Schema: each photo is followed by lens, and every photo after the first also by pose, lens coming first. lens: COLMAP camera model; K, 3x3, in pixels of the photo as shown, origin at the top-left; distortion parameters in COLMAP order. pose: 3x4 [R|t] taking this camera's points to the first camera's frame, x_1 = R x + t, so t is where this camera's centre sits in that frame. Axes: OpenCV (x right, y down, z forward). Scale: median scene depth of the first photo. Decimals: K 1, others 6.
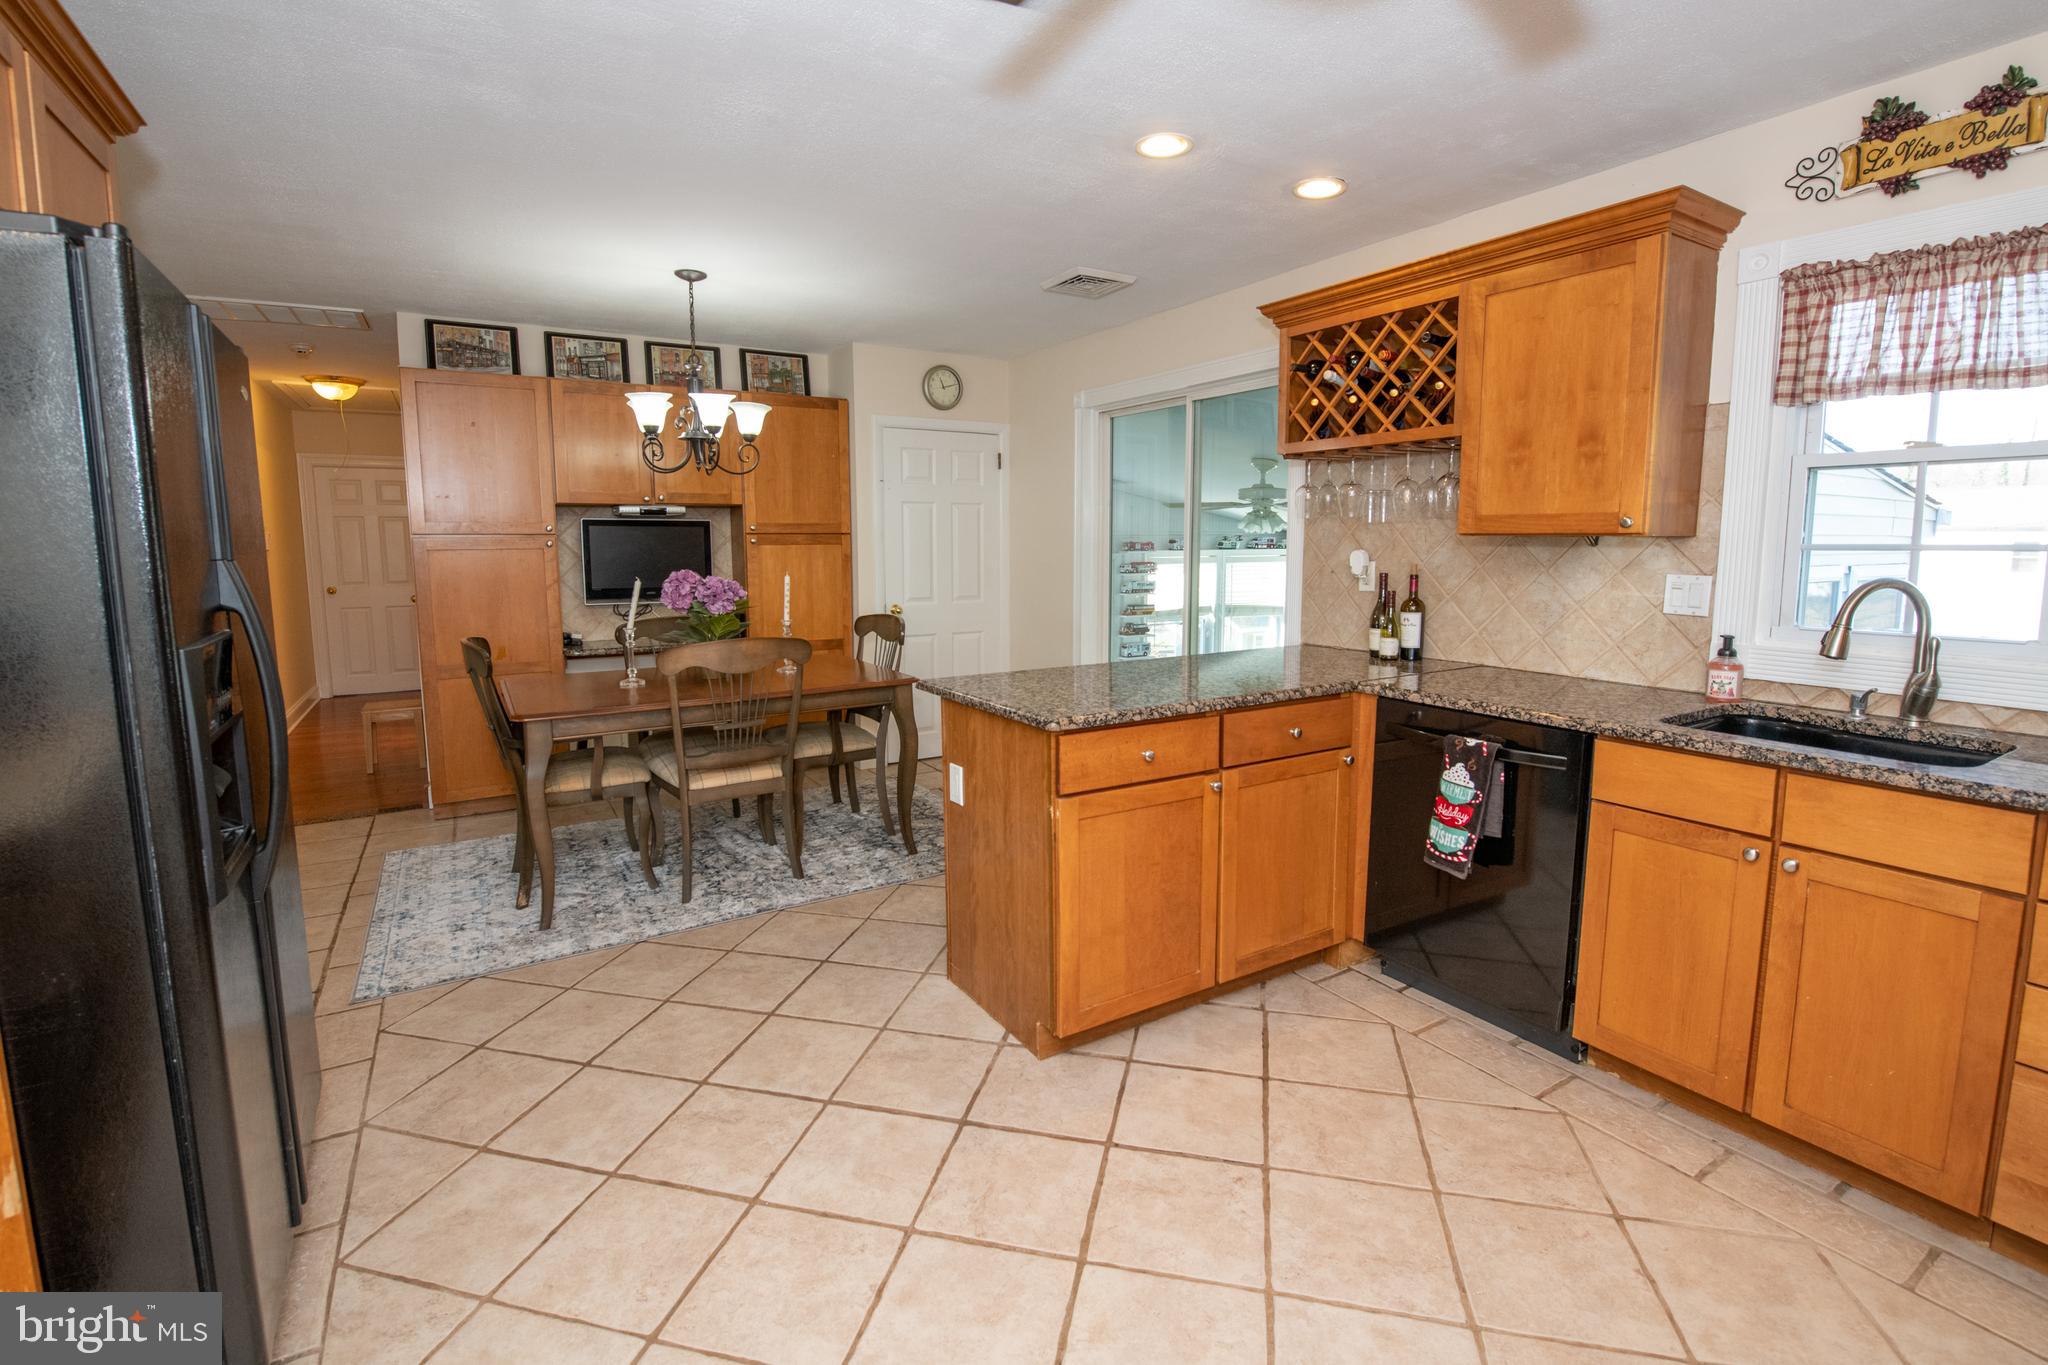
lens RADIAL K [[916.3, 0, 1032.0], [0, 916.3, 643.7], [0, 0, 1]] dist [-0.015691, -0.001475]
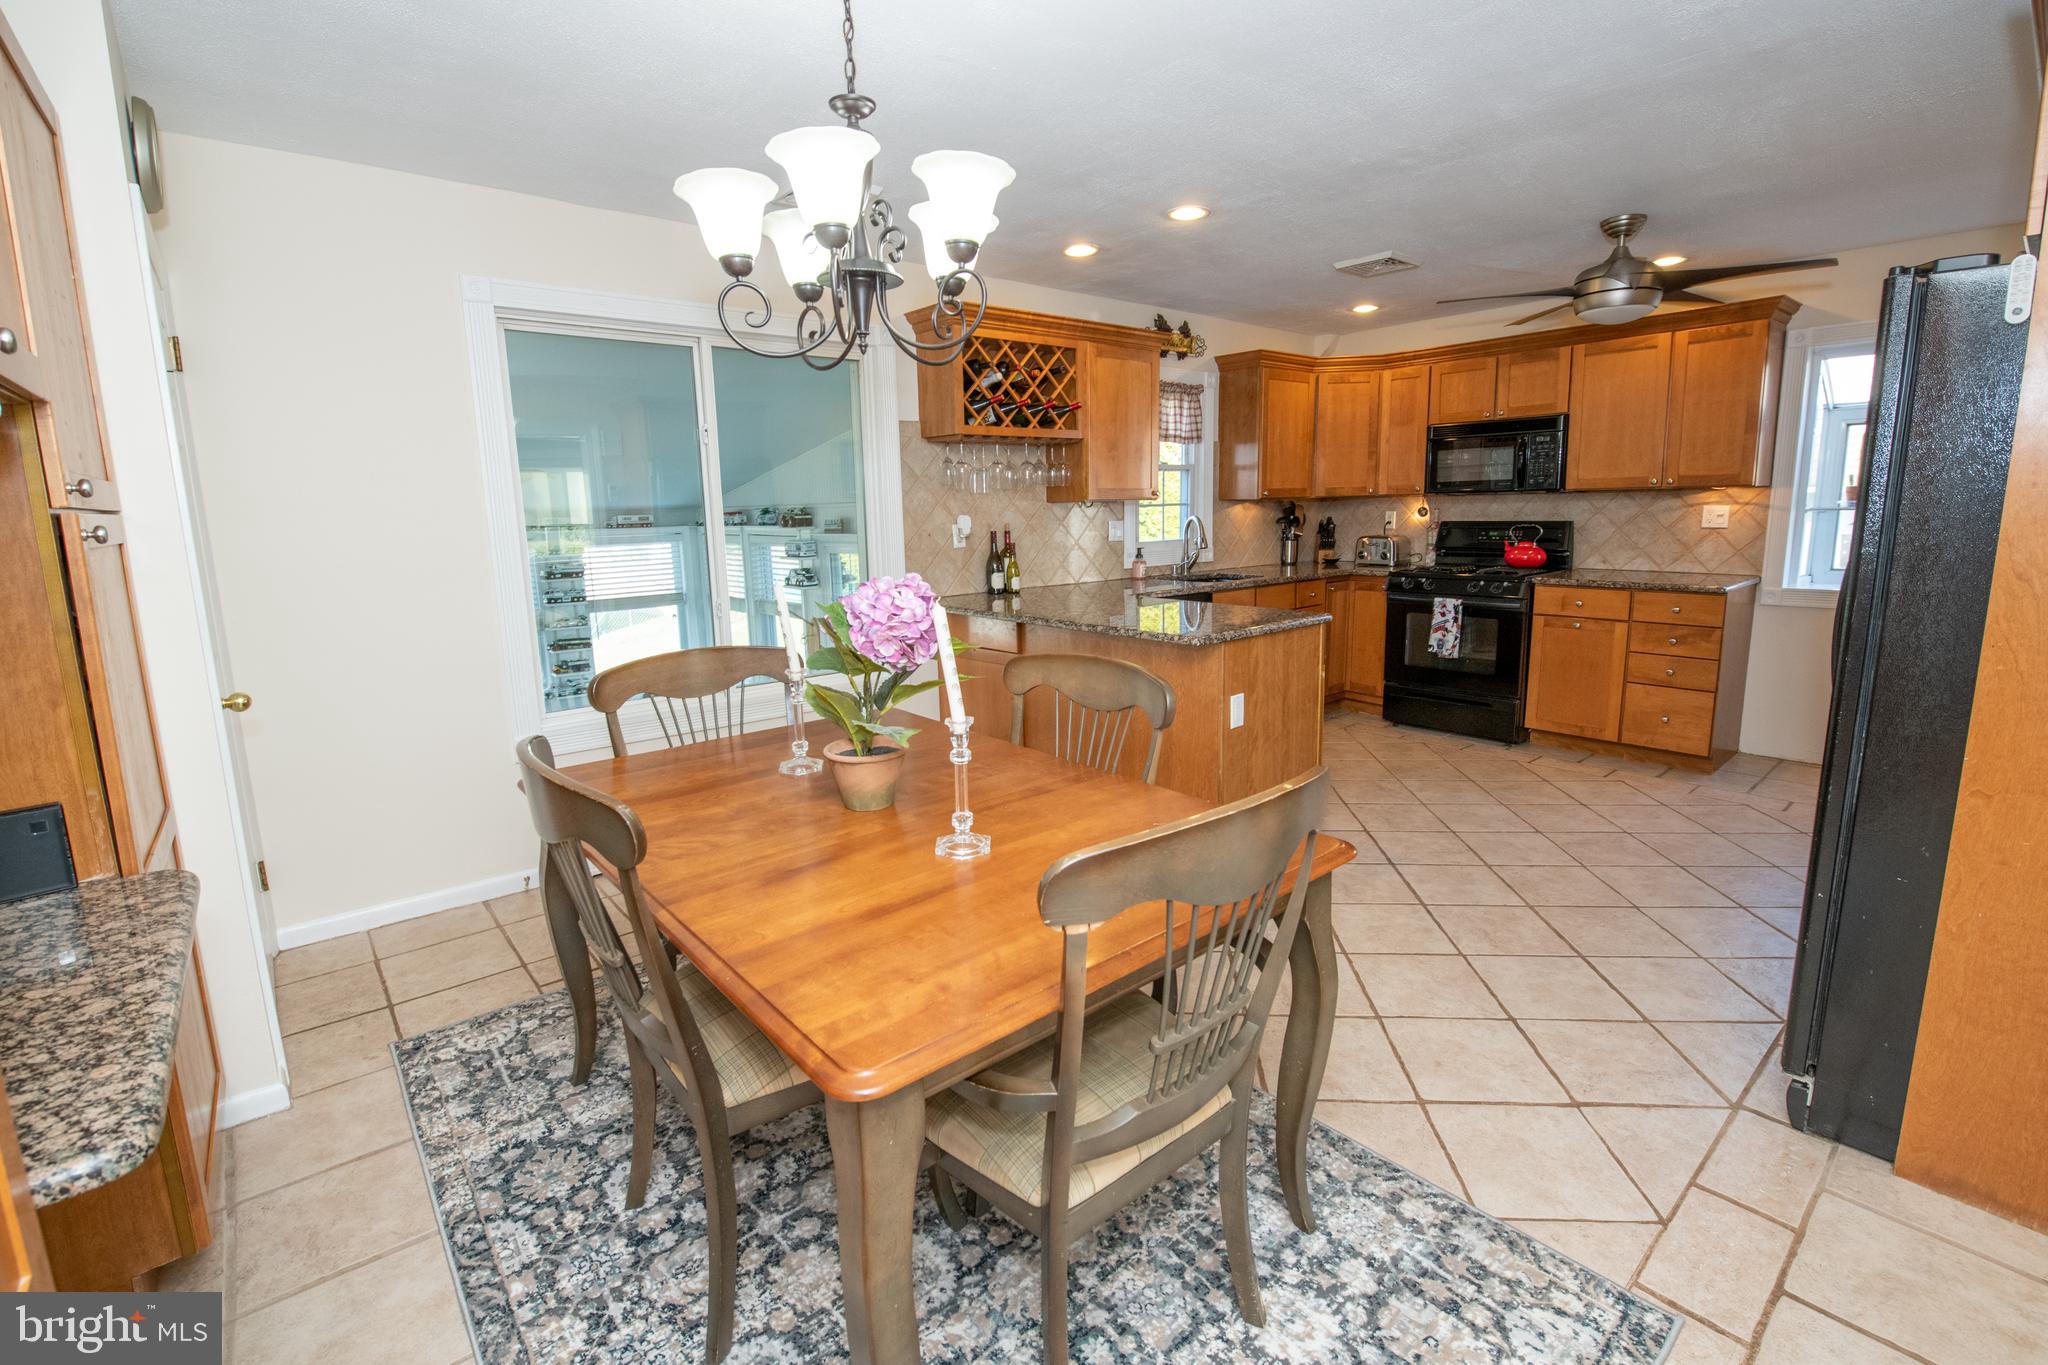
lens RADIAL K [[913.5, 0, 1021.7], [0, 913.5, 658.5], [0, 0, 1]] dist [-0.015289, -0.000561]
pose [[-0.149540, -0.158845, 0.975913, -1.041172], [0.137080, 0.974149, 0.179563, -0.141148], [-0.979207, 0.160630, -0.123900, 1.251888]]
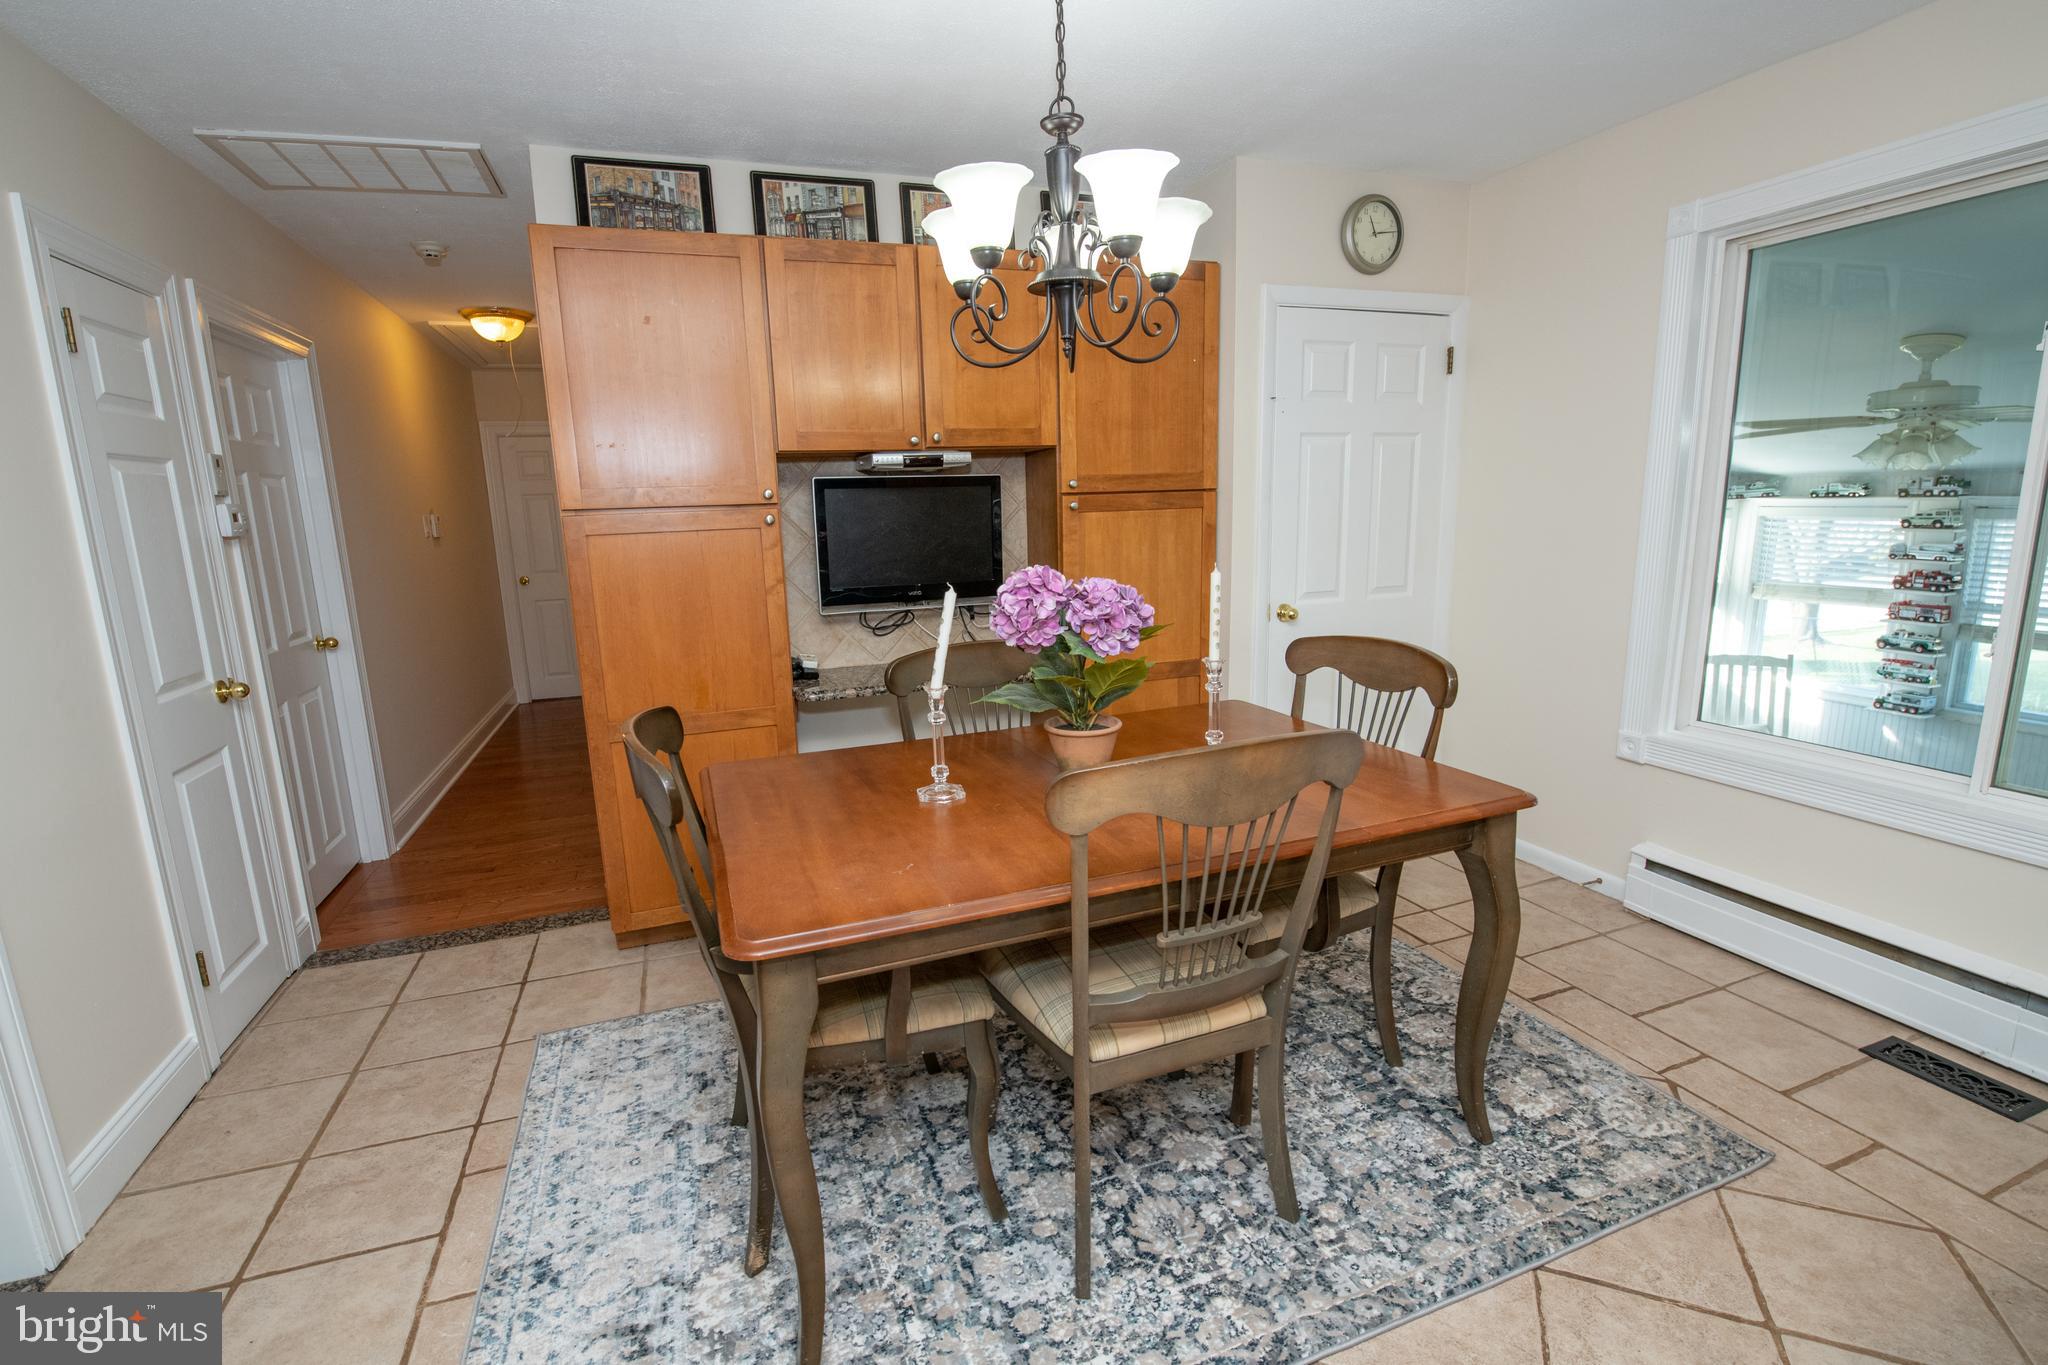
lens RADIAL K [[910.4, 0, 1000.1], [0, 910.4, 678.9], [0, 0, 1]] dist [-0.015903, -0.000588]
pose [[0.976977, 0.009580, -0.213131, -0.369552], [0.006685, 0.997126, 0.075464, -0.071627], [0.213241, -0.075151, 0.974105, 0.645867]]
